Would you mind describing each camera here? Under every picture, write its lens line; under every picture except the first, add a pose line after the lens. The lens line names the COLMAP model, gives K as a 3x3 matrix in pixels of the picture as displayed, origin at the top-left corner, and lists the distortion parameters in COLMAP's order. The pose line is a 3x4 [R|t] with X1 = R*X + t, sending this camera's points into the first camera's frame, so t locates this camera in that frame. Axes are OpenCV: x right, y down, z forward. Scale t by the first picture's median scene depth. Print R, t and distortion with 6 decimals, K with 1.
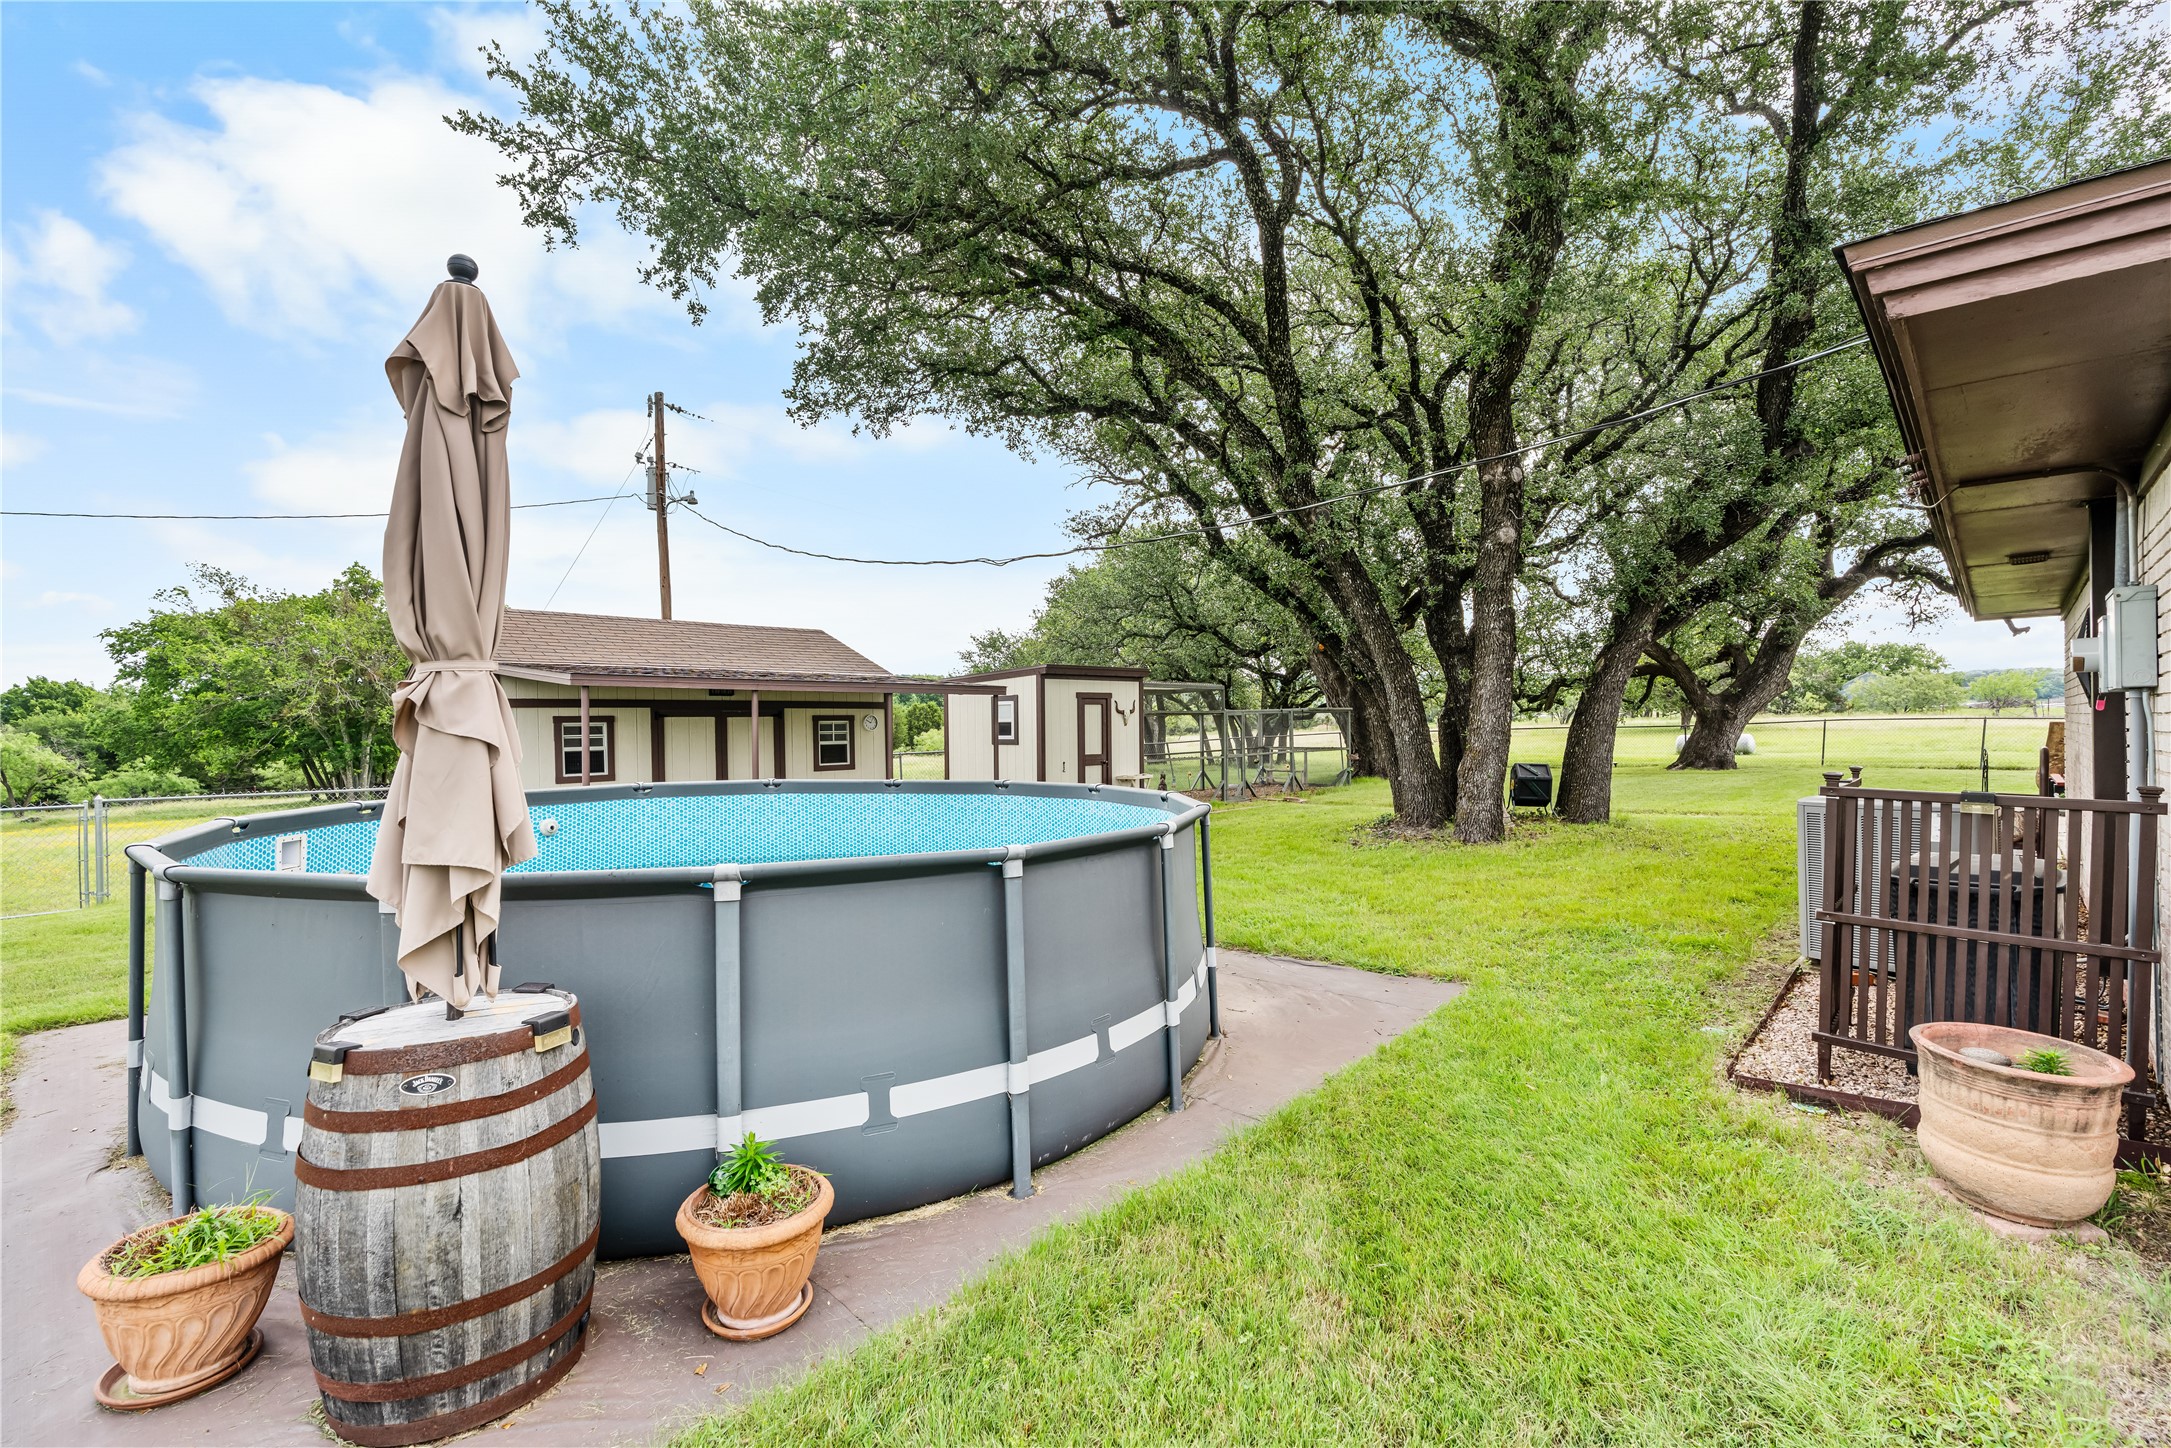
lens RADIAL K [[1026.0, 0, 1089.3], [0, 1026.0, 728.3], [0, 0, 1]] dist [-0.003632, 0.000064]
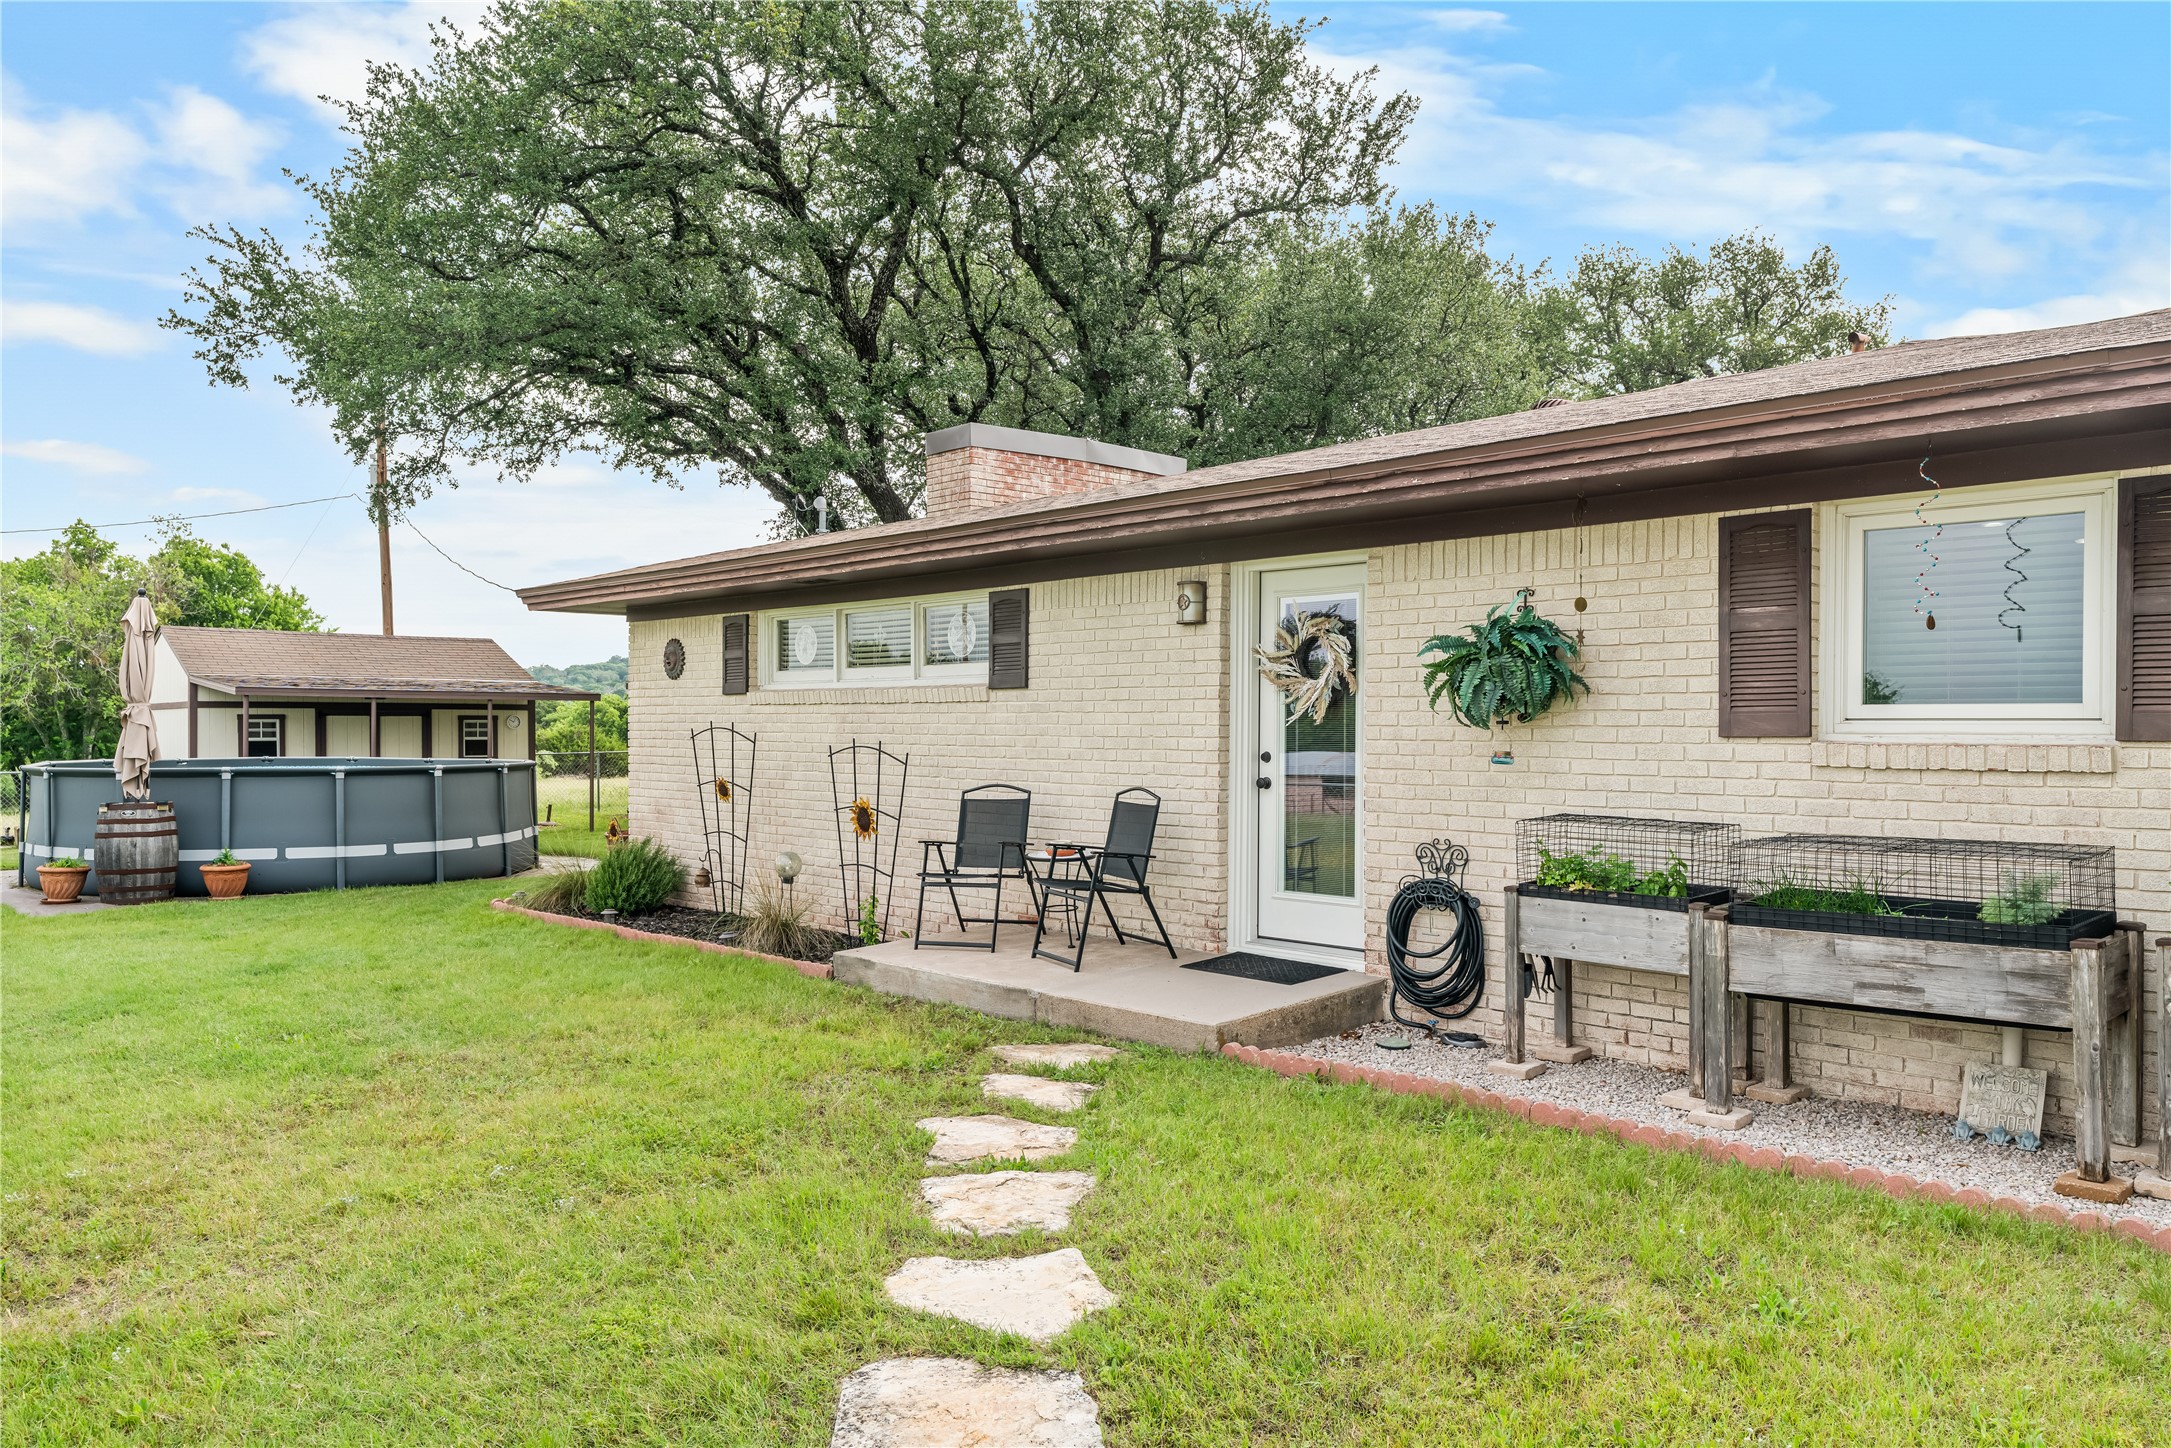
lens RADIAL K [[1602.4, 0, 1077.9], [0, 1602.4, 727.3], [0, 0, 1]] dist [0.005897, -0.005661]
pose [[0.998212, 0.012039, -0.058554, 0.626314], [-0.012345, 0.999912, -0.004865, 0.001740], [0.058491, 0.005579, 0.998272, -0.923135]]
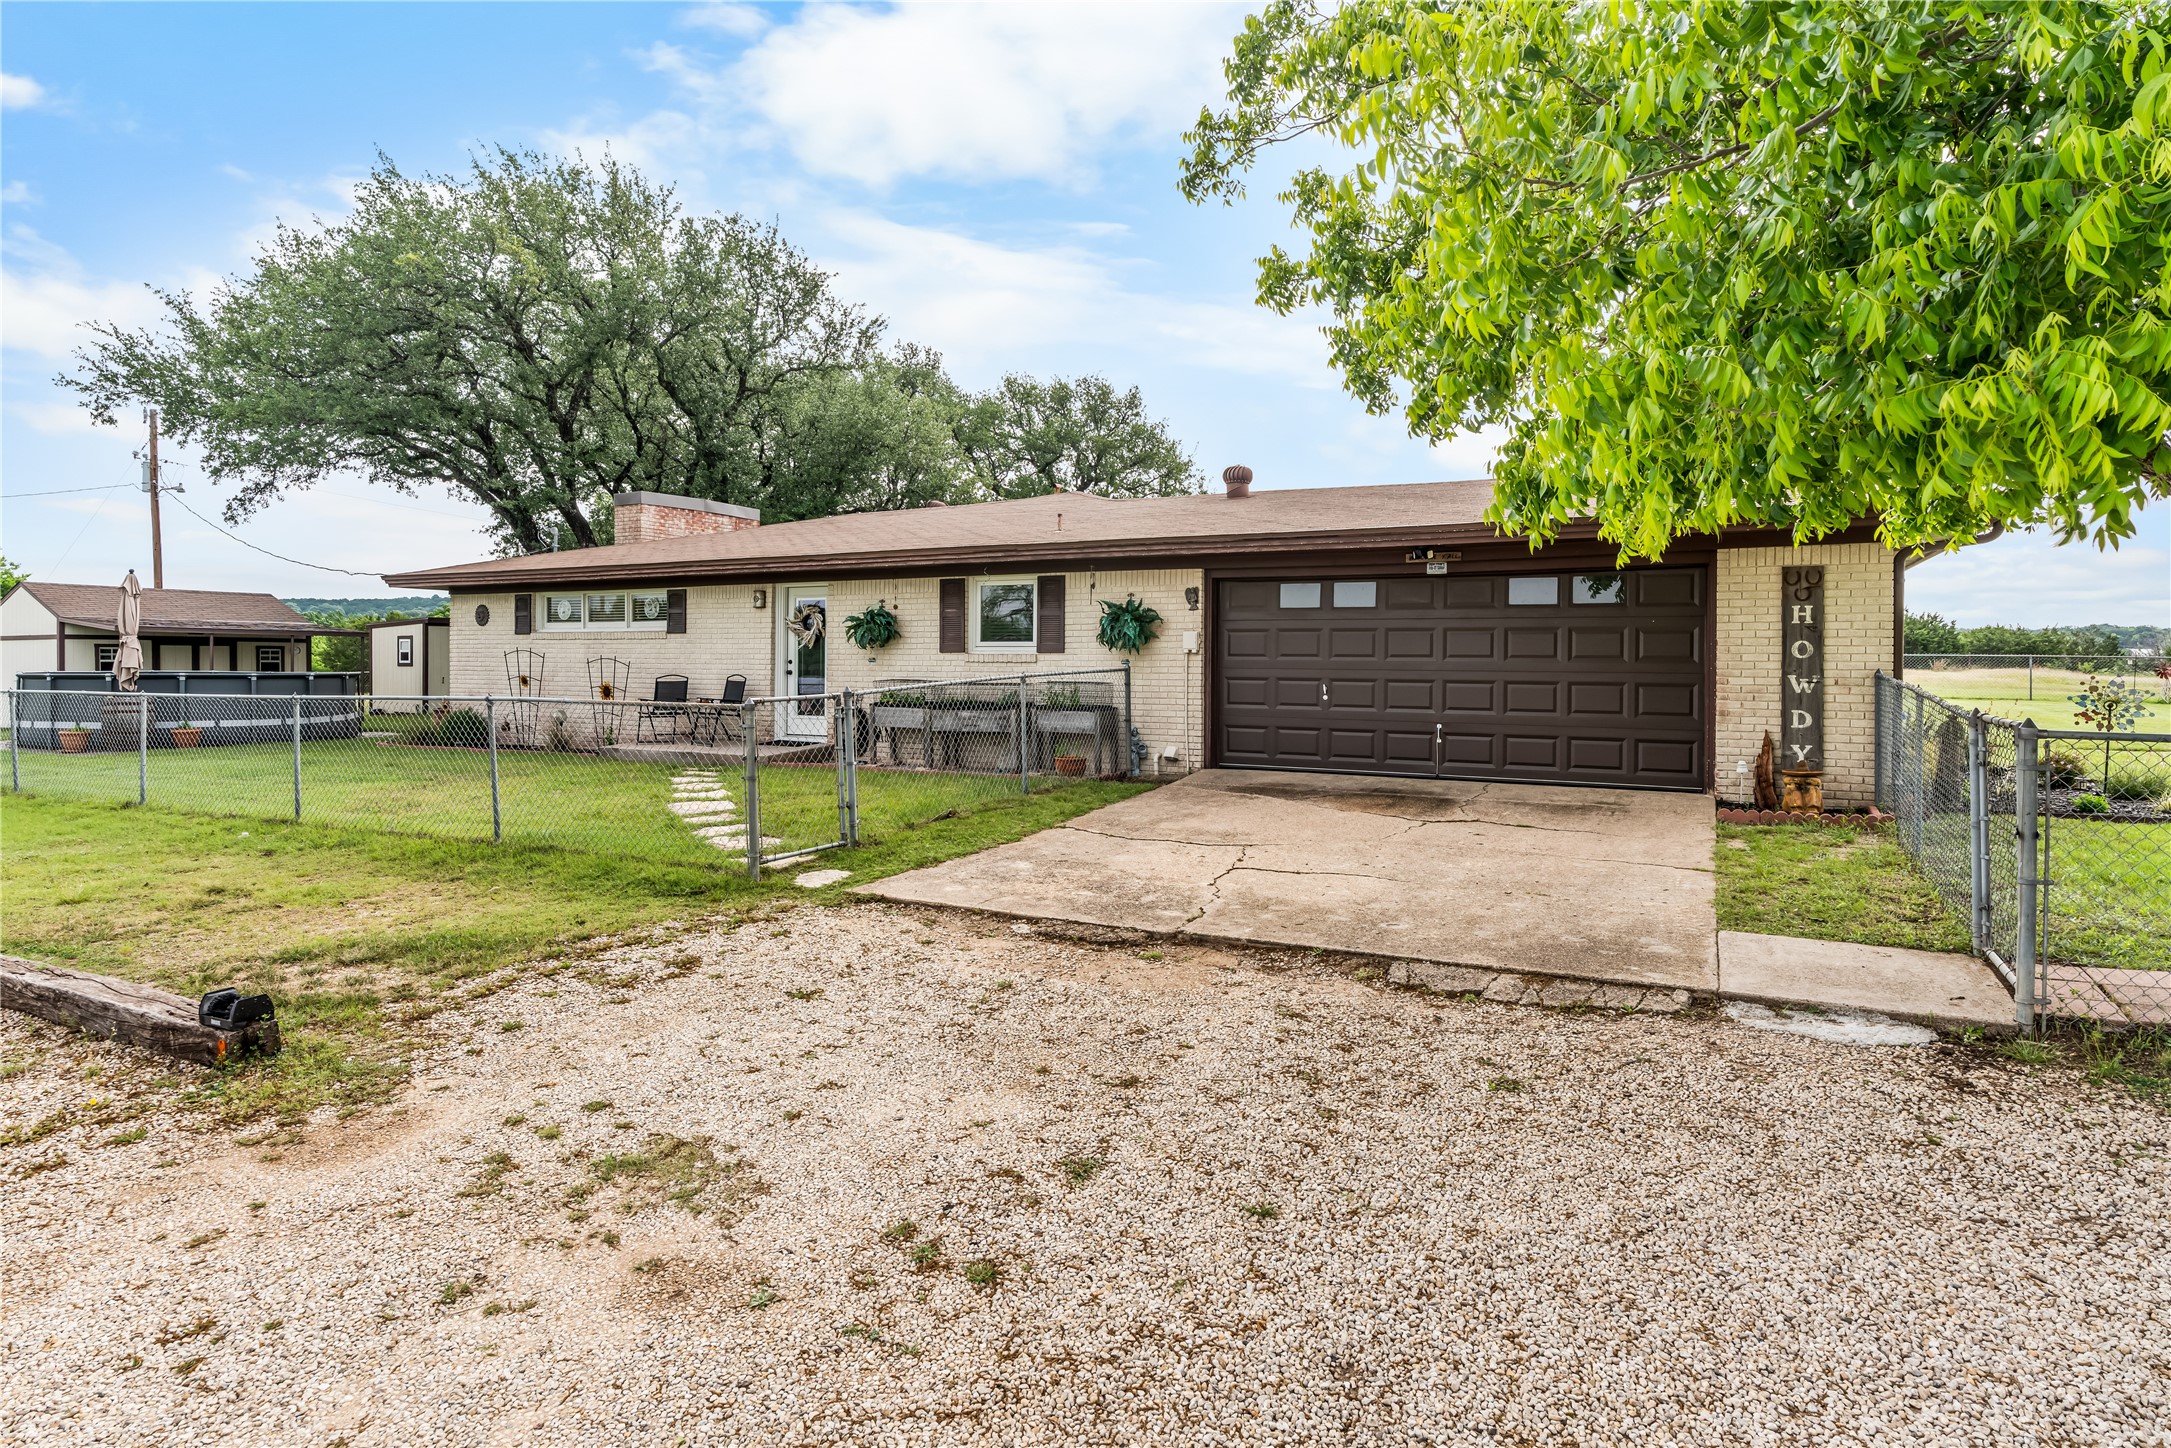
lens RADIAL K [[1216.1, 0, 1092.8], [0, 1216.1, 678.8], [0, 0, 1]] dist [0.000400, -0.000590]
pose [[0.963177, 0.011383, 0.268628, 0.629352], [-0.013014, 0.999906, 0.004290, 0.019082], [-0.268554, -0.007628, 0.963234, -1.595464]]
